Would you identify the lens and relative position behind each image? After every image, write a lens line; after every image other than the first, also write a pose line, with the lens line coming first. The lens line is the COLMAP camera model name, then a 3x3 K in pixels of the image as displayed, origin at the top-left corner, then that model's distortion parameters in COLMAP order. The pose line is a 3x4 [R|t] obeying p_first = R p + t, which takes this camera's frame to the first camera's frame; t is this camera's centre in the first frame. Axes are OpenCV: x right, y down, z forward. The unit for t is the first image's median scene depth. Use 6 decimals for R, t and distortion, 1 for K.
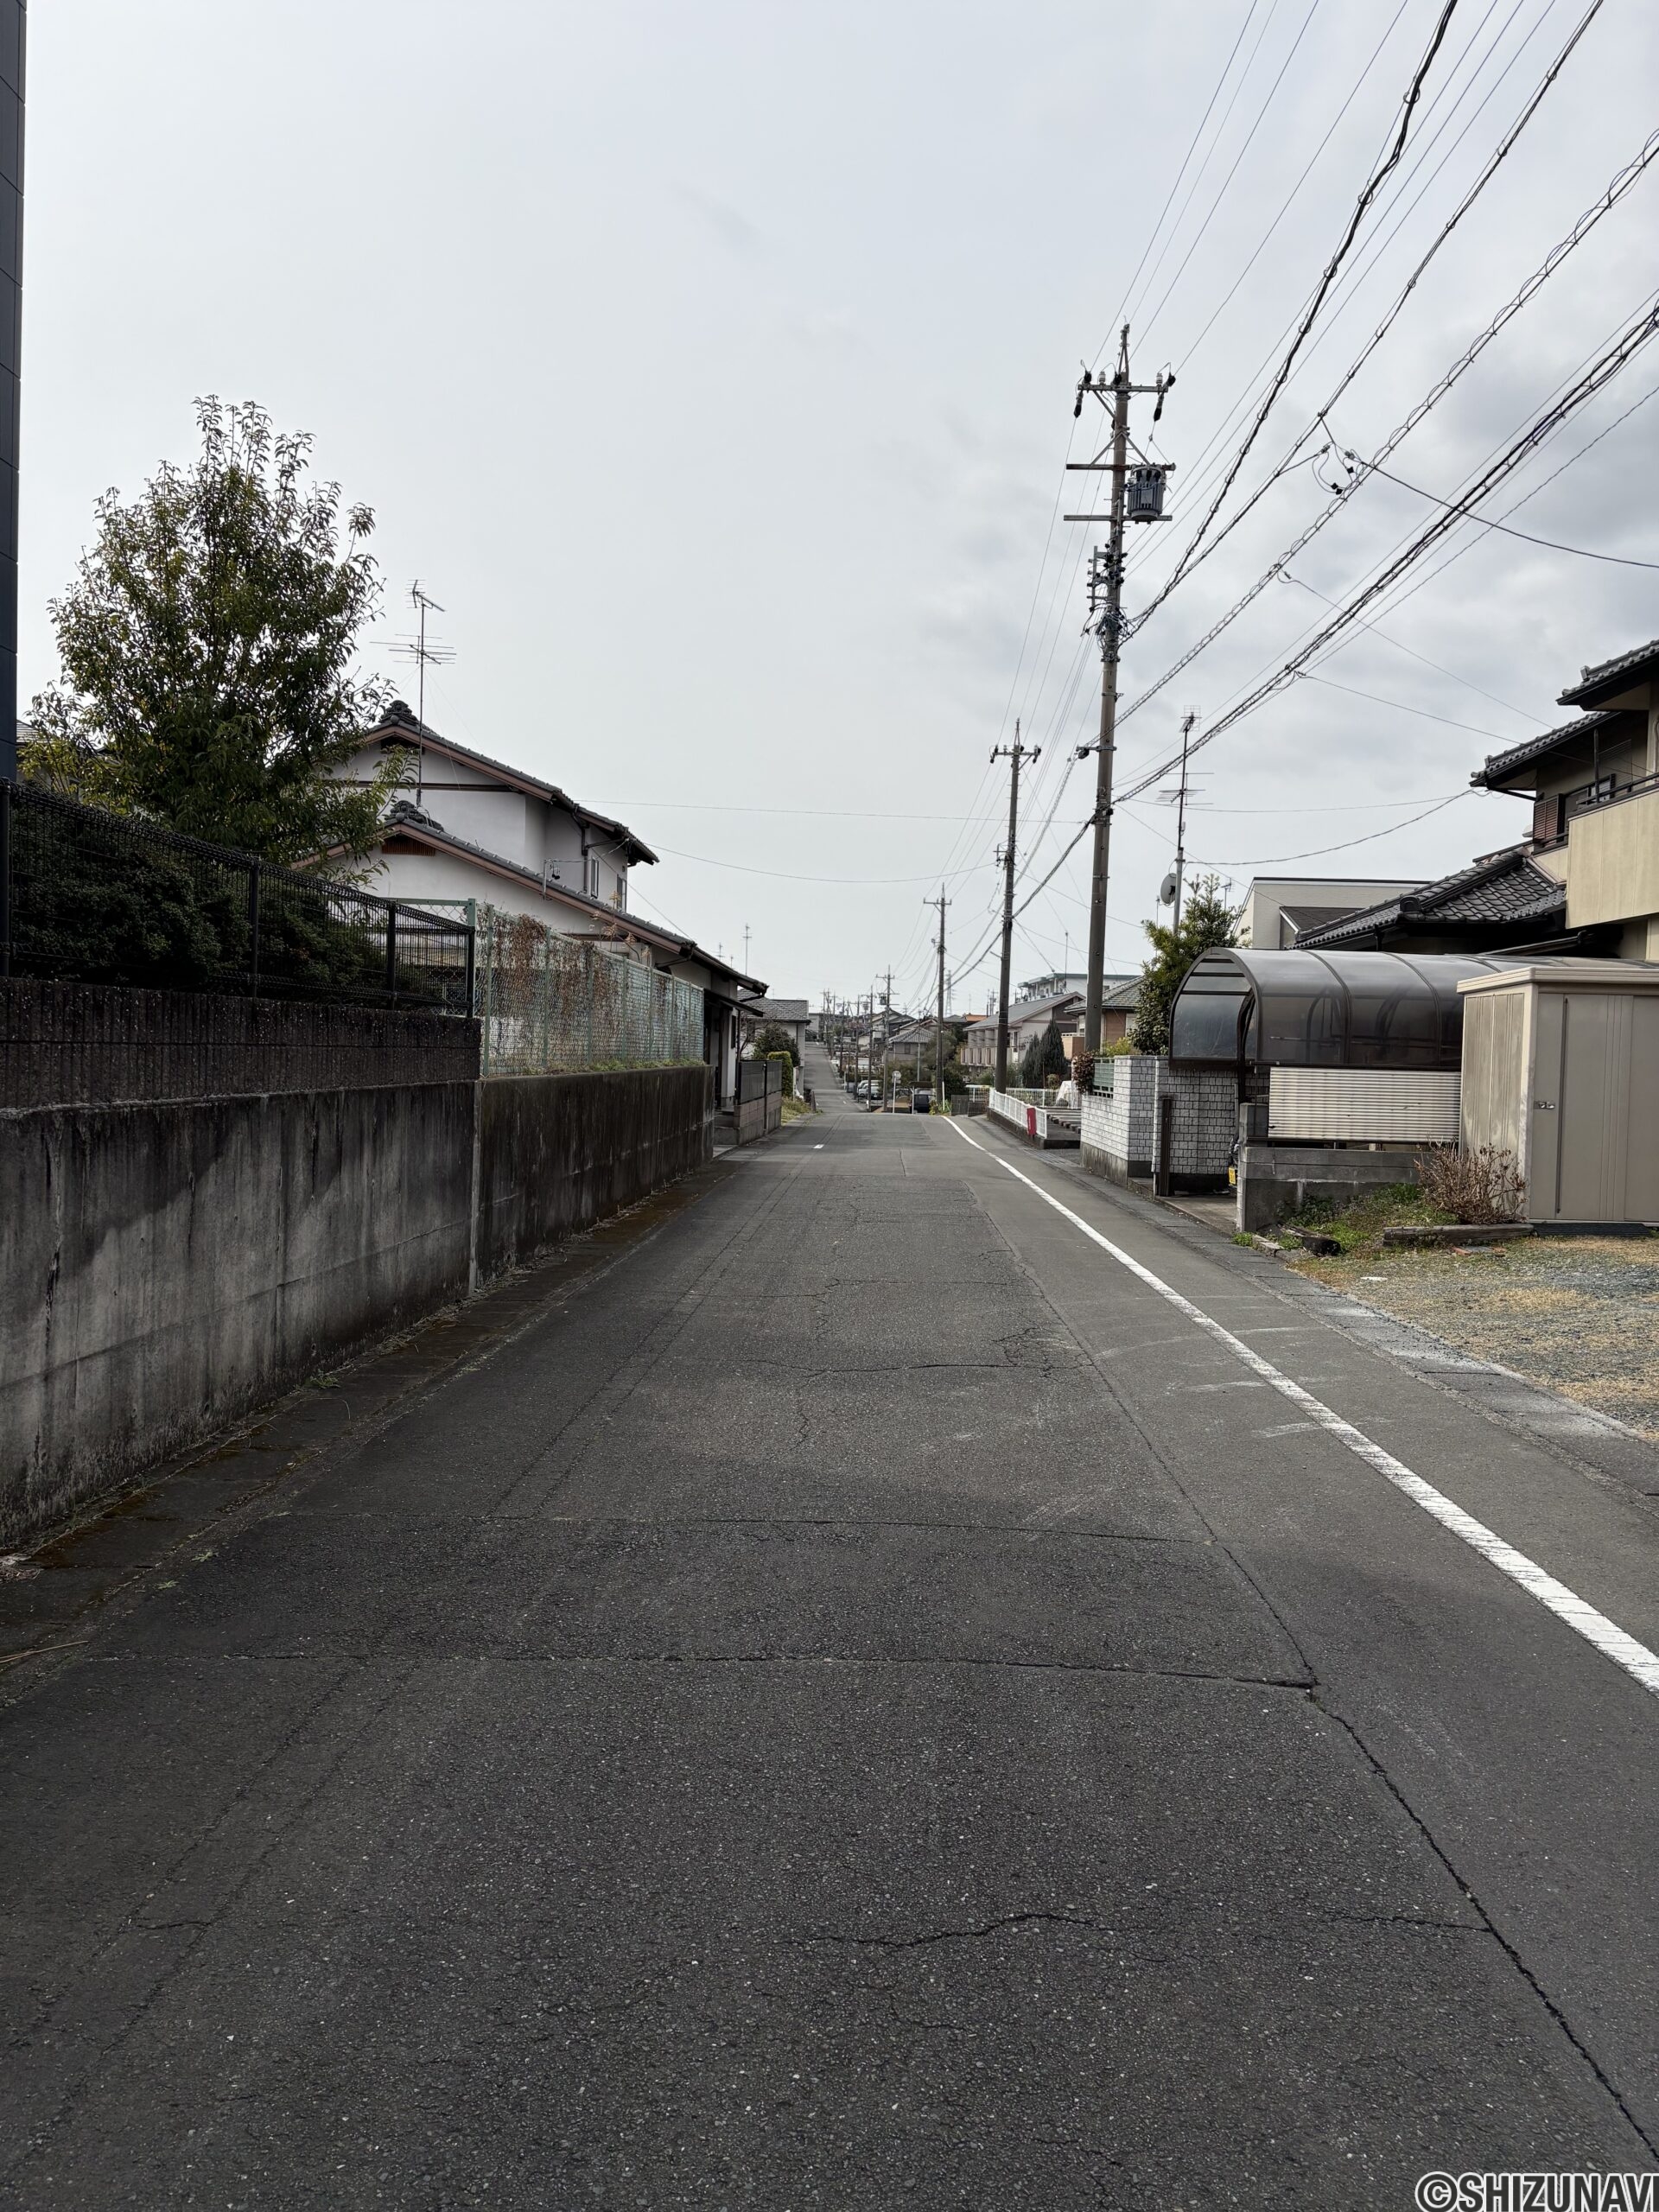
lens RADIAL K [[1657.8, 0, 819.5], [0, 1657.8, 1136.8], [0, 0, 1]] dist [0.001169, -0.003219]
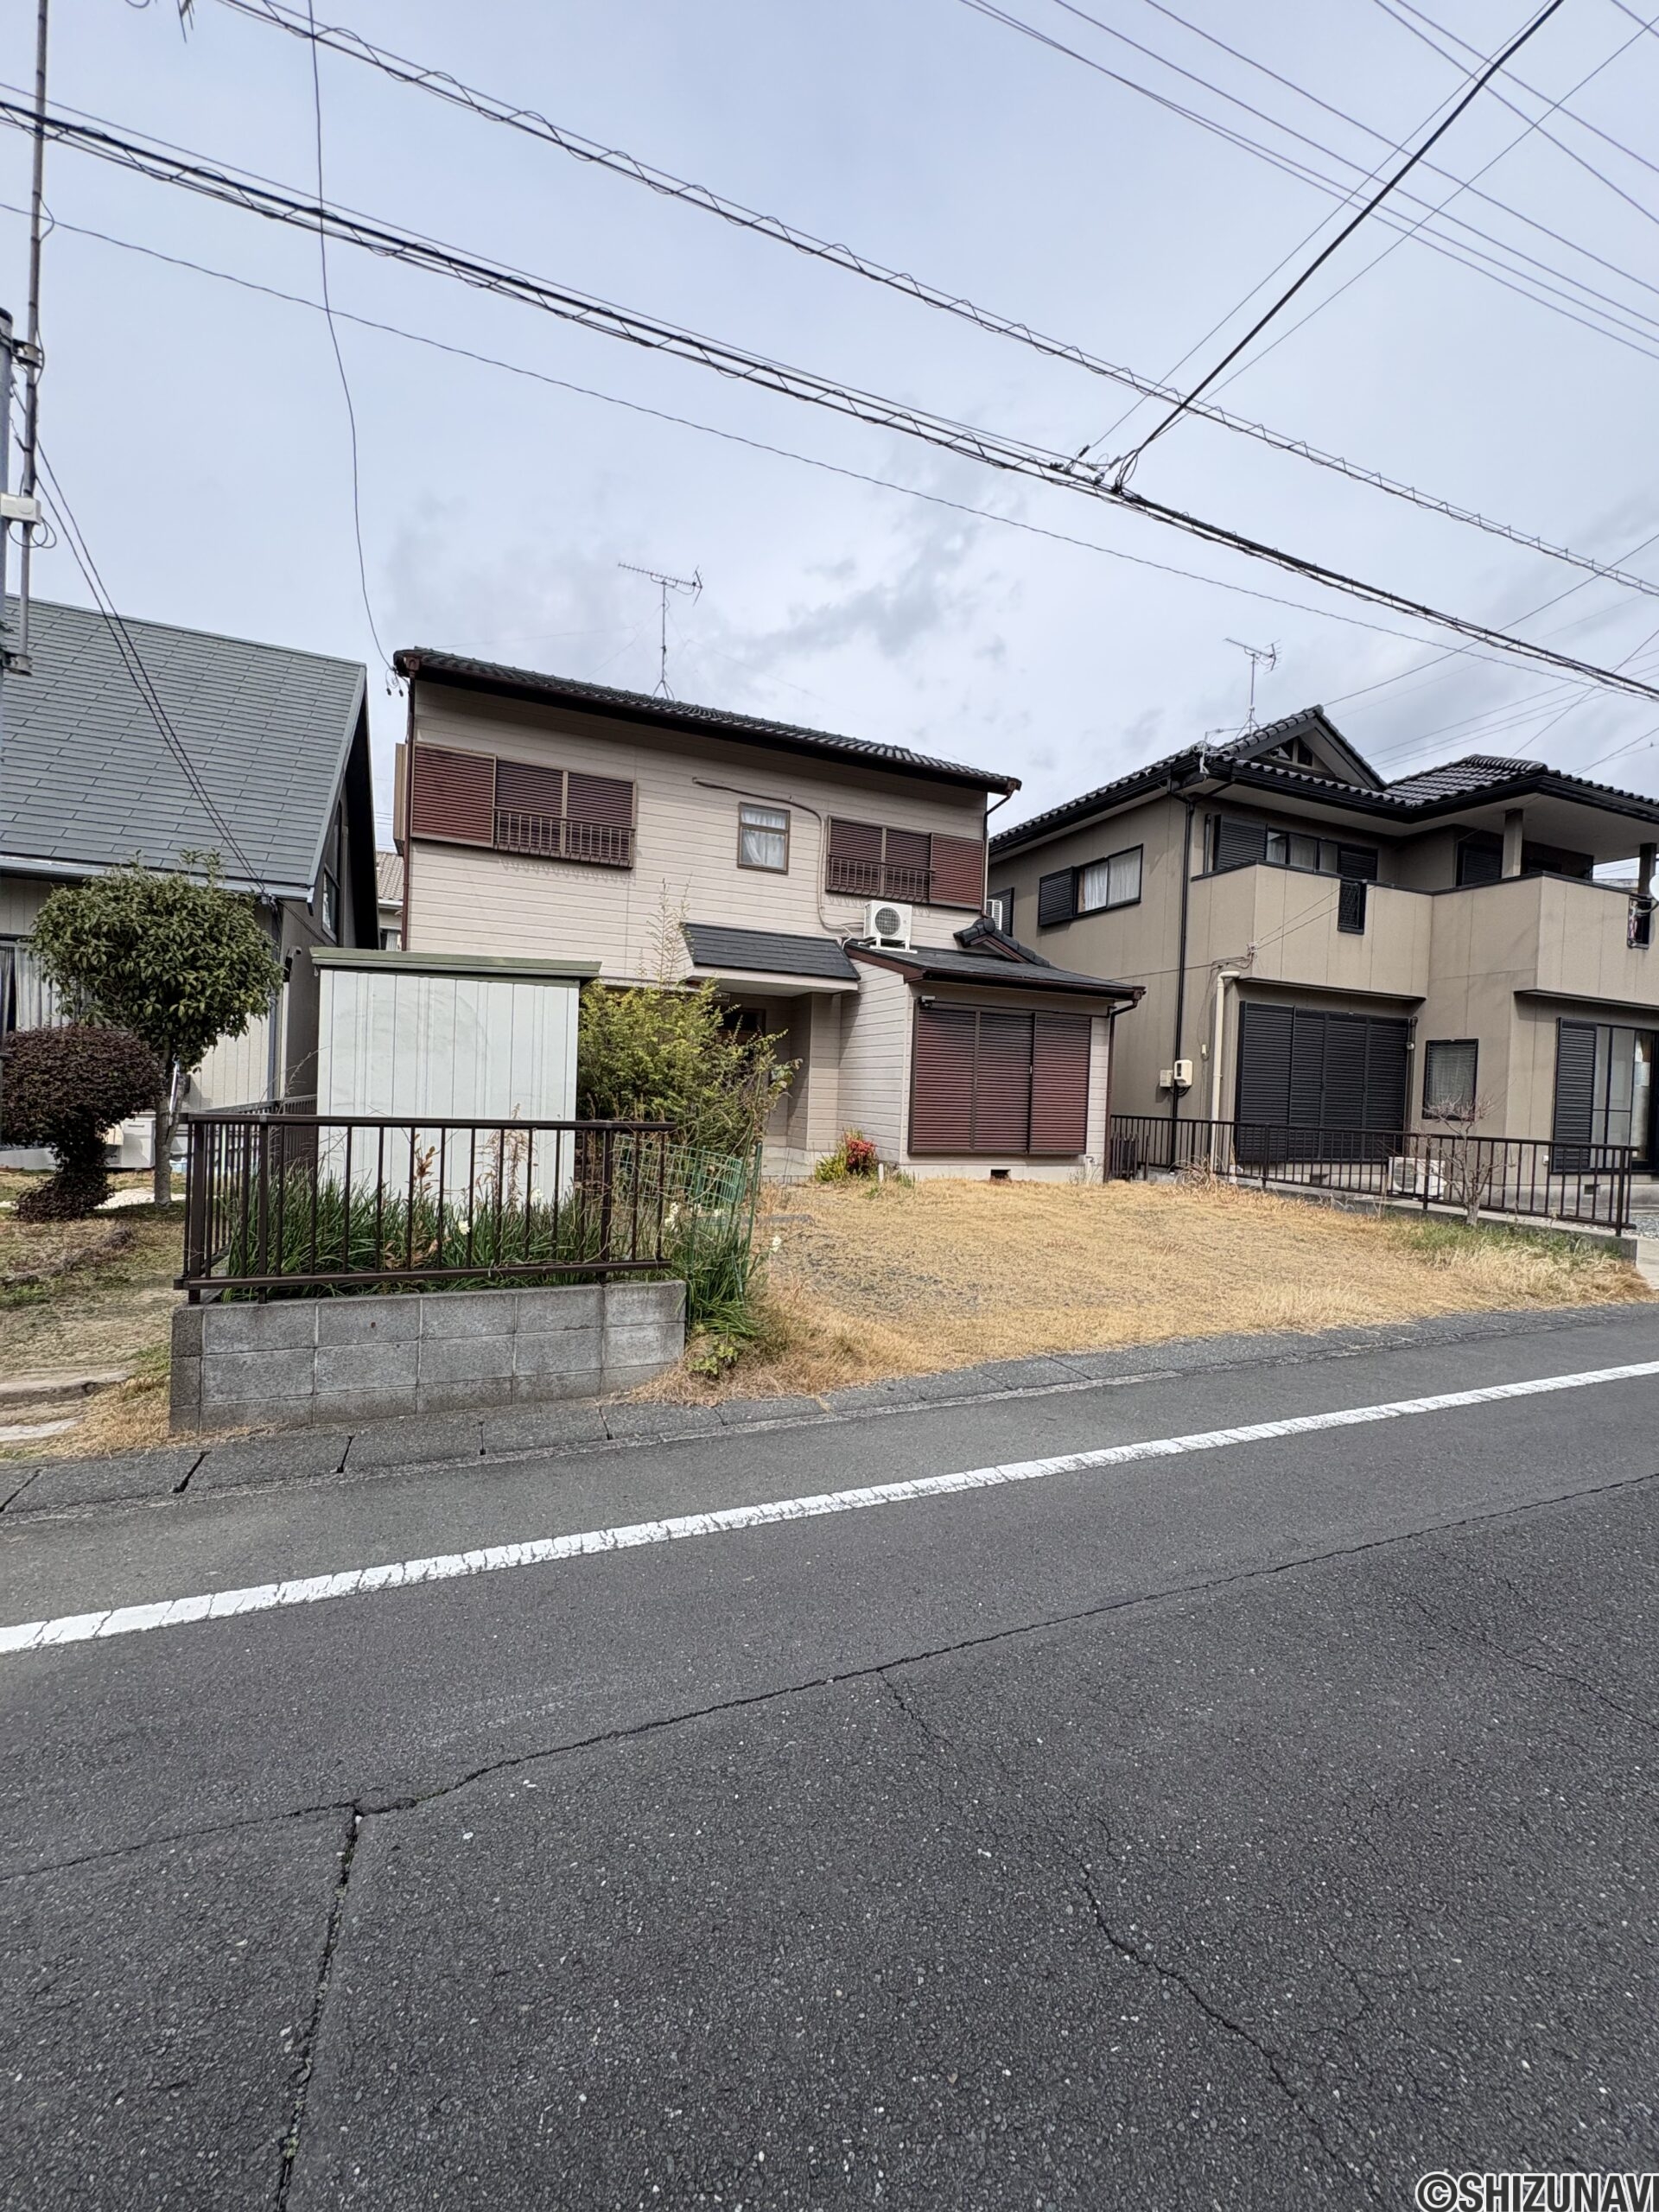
lens RADIAL K [[879.9, 0, 832.1], [0, 879.9, 1103.9], [0, 0, 1]] dist [-0.000688, -0.000009]
pose [[-0.417622, -0.058537, 0.906733, -0.025244], [-0.004082, 0.998033, 0.062551, -0.006936], [-0.908612, 0.022422, -0.417039, 0.133909]]
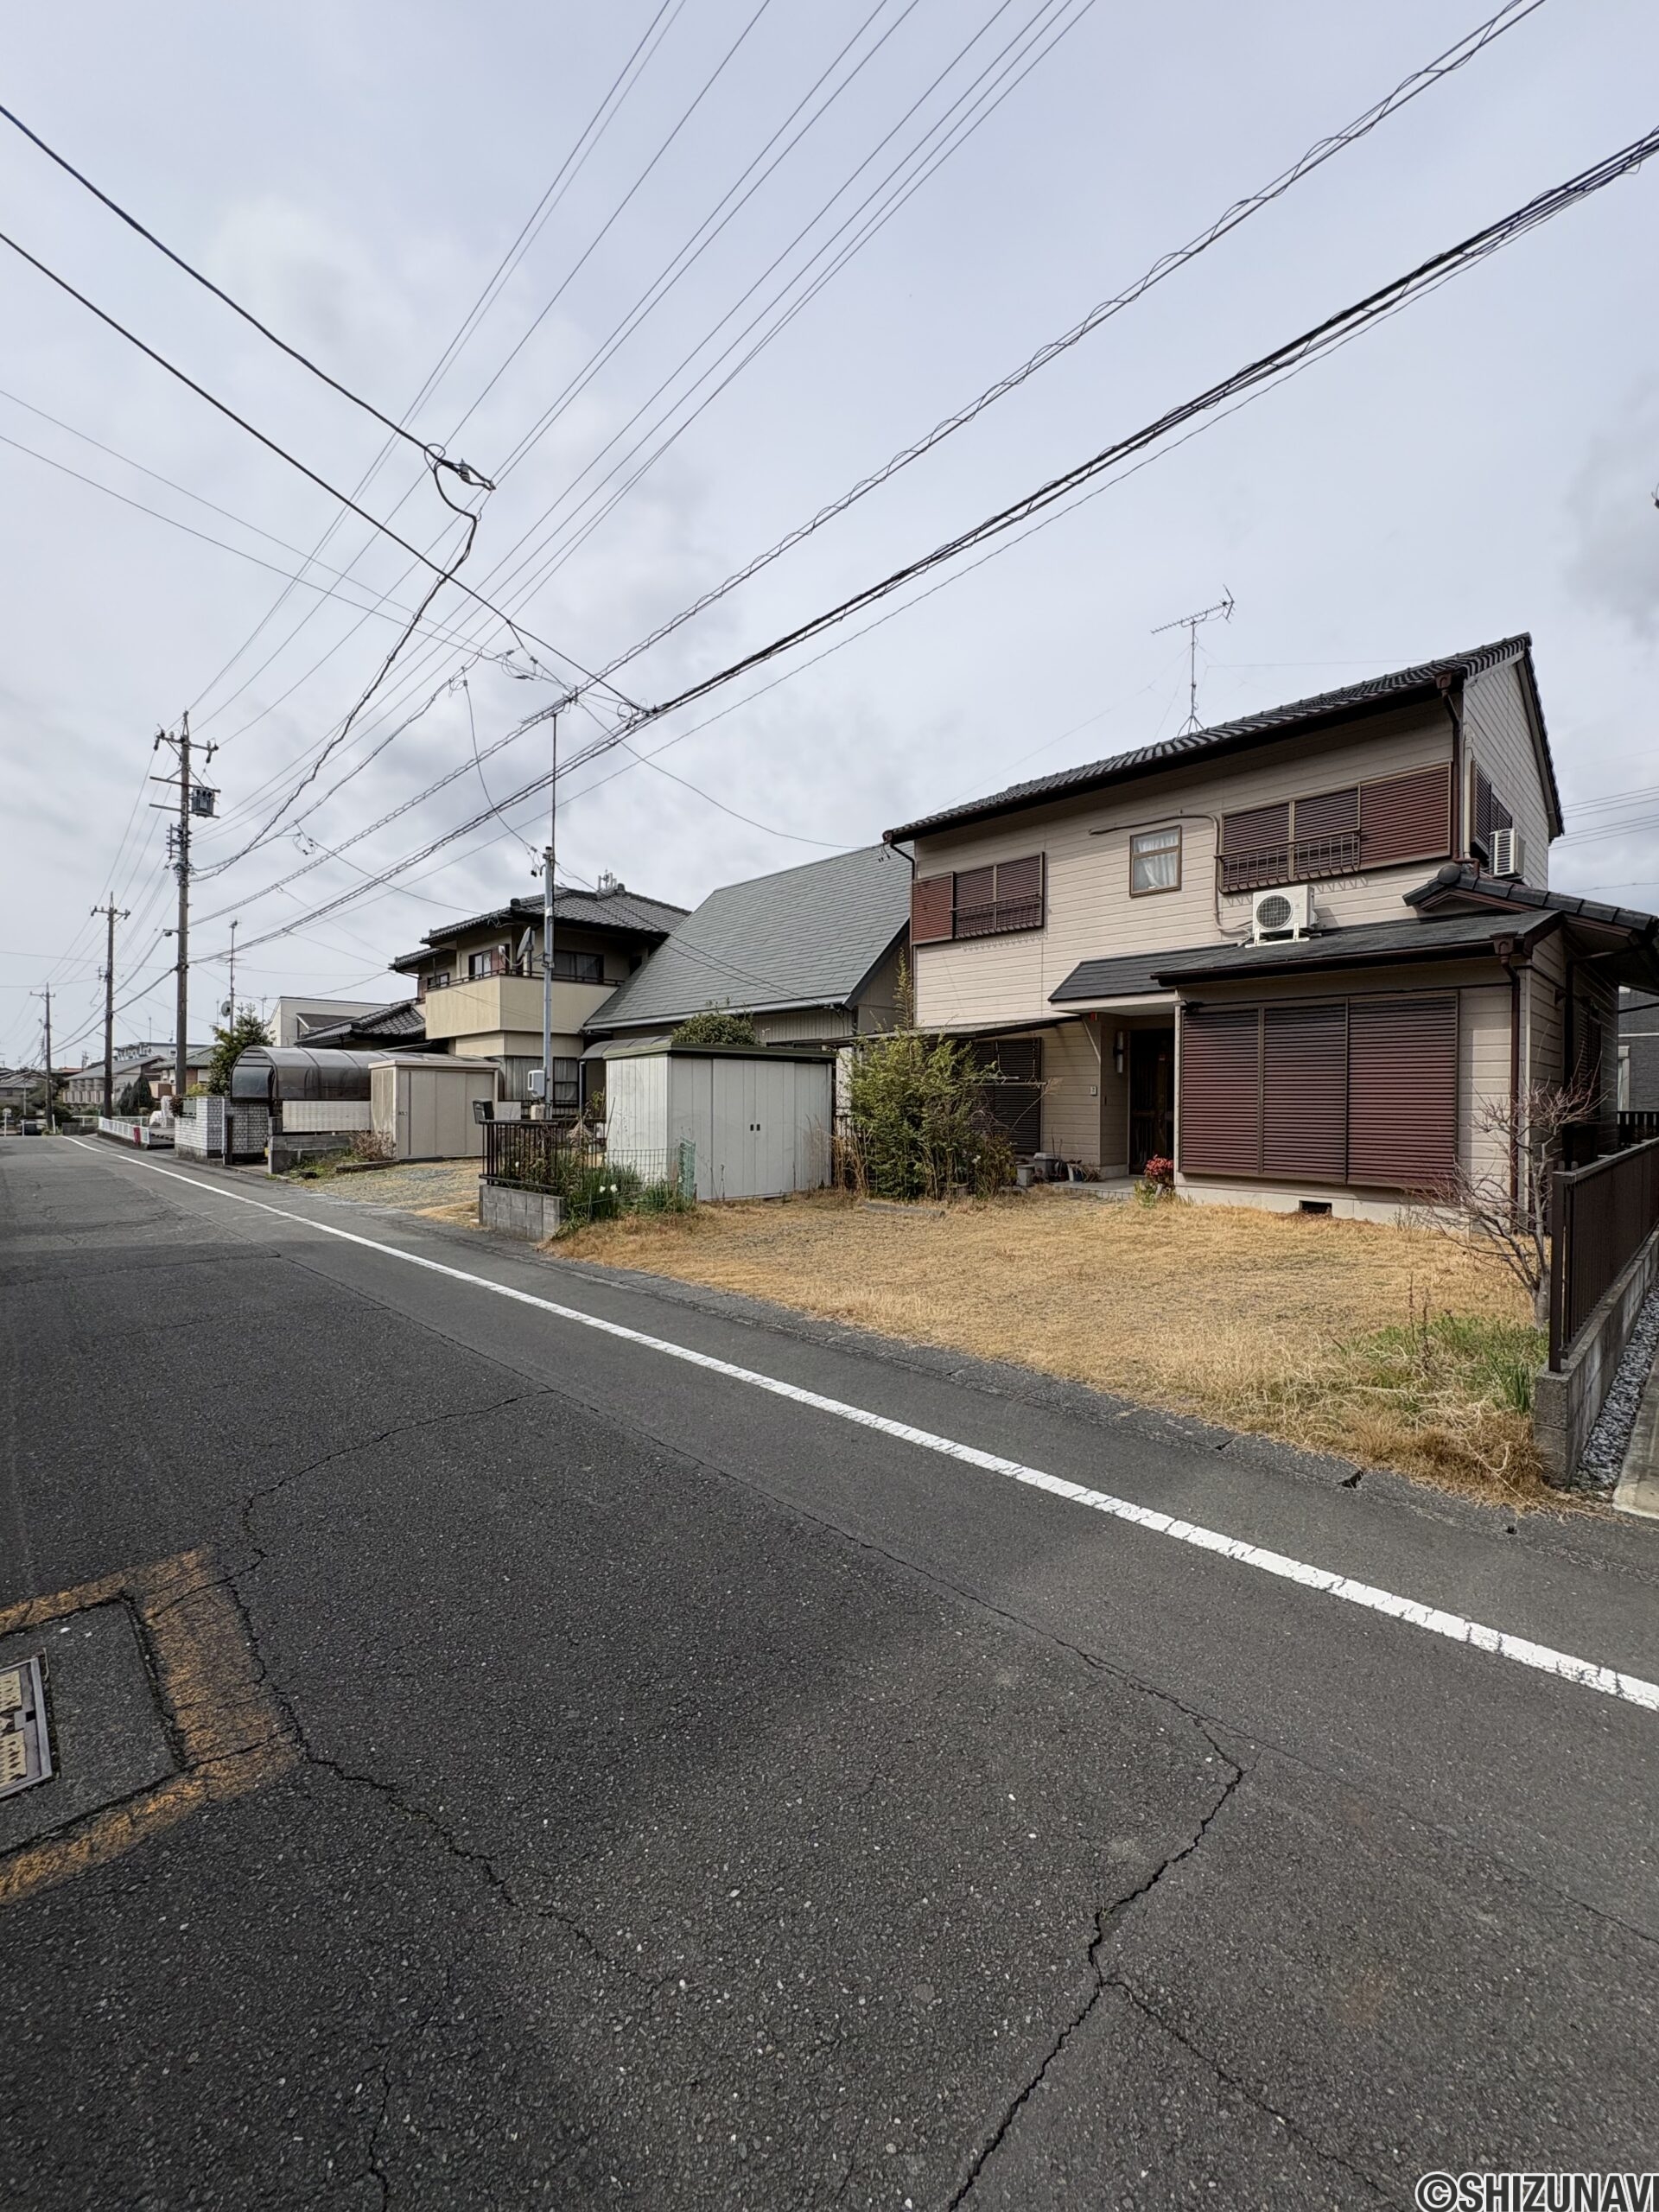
lens RADIAL K [[879.9, 0, 832.1], [0, 879.9, 1103.9], [0, 0, 1]] dist [-0.000688, -0.000009]
pose [[0.691113, -0.027036, 0.722241, -0.043387], [0.050933, 0.998637, -0.011355, 0.007719], [-0.720949, 0.044634, 0.691549, -0.209267]]
